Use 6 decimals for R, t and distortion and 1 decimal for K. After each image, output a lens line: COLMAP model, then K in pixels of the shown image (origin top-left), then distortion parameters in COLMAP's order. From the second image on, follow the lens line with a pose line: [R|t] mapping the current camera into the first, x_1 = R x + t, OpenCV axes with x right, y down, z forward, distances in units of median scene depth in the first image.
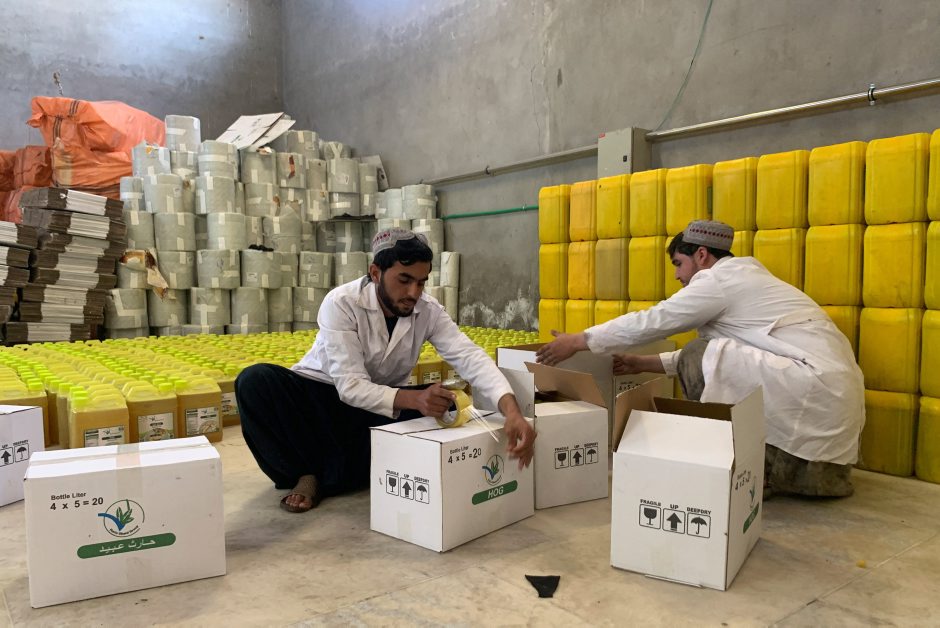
lens RADIAL K [[722.1, 0, 474.2], [0, 722.1, 335.0], [0, 0, 1]] dist [0.019470, -0.031926]
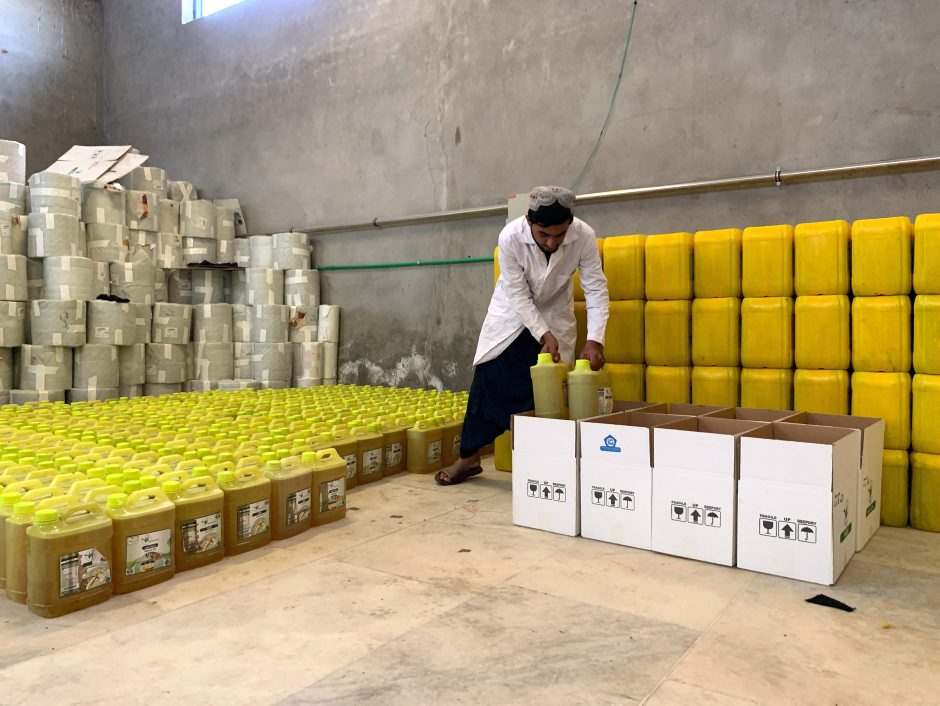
lens RADIAL K [[717.0, 0, 498.2], [0, 717.0, 338.3], [0, 0, 1]] dist [0.003215, -0.006288]
pose [[0.951807, 0.000170, 0.306696, -0.122080], [0.019212, 0.998003, -0.060176, -0.013079], [-0.306094, 0.063168, 0.949903, 0.053240]]
